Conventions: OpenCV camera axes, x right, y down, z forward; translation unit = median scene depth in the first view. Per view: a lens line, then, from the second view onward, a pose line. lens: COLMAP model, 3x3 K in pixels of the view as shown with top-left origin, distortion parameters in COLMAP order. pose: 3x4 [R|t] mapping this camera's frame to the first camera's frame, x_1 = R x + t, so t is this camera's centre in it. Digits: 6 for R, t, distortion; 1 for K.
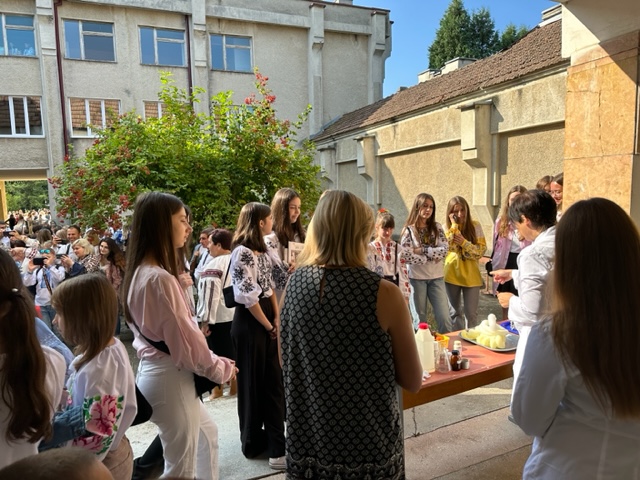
lens RADIAL K [[452.4, 0, 317.2], [0, 452.4, 249.1], [0, 0, 1]] dist [0.037170, -0.052763]
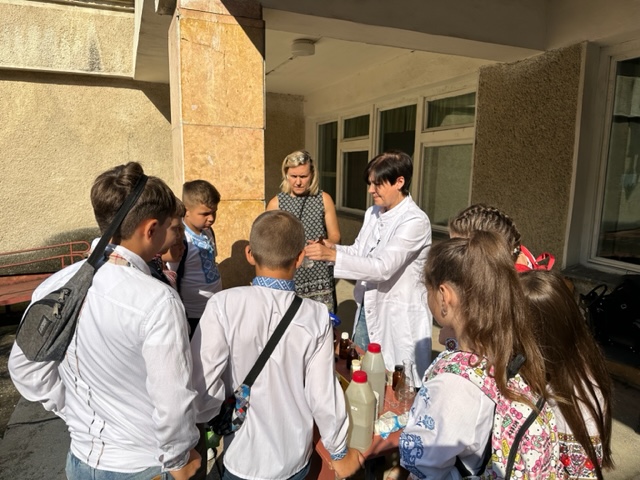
lens RADIAL K [[452.4, 0, 321.0], [0, 452.4, 252.3], [0, 0, 1]] dist [0.037170, -0.052763]
pose [[-0.018689, -0.146887, 0.988977, -0.089663], [0.109179, 0.982935, 0.148053, -0.019344], [-0.993846, 0.110743, -0.002333, 0.234083]]
